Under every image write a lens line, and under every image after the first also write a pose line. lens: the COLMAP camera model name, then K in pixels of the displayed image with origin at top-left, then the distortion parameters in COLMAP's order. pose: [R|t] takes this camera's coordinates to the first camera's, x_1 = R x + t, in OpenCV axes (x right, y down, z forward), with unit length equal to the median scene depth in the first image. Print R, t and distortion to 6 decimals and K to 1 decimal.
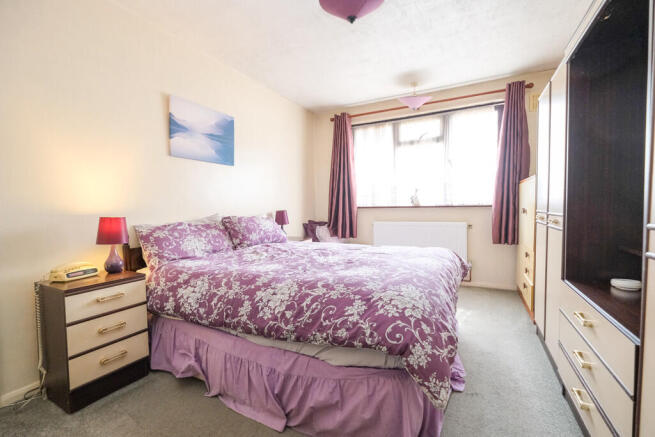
lens RADIAL K [[279.7, 0, 327.5], [0, 279.7, 218.5], [0, 0, 1]] dist [-0.005267, 0.000093]
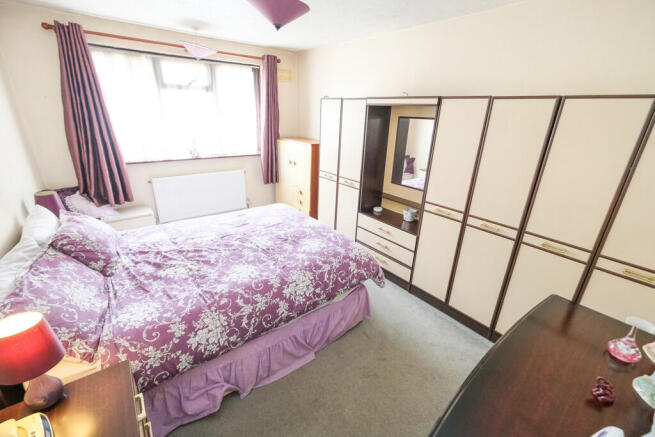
lens RADIAL K [[279.7, 0, 327.5], [0, 279.7, 218.5], [0, 0, 1]] dist [-0.005267, 0.000093]
pose [[0.417886, -0.294822, 0.859332, -0.512753], [-0.000617, 0.945788, 0.324784, -0.199947], [-0.908499, -0.136253, 0.395050, 0.170012]]
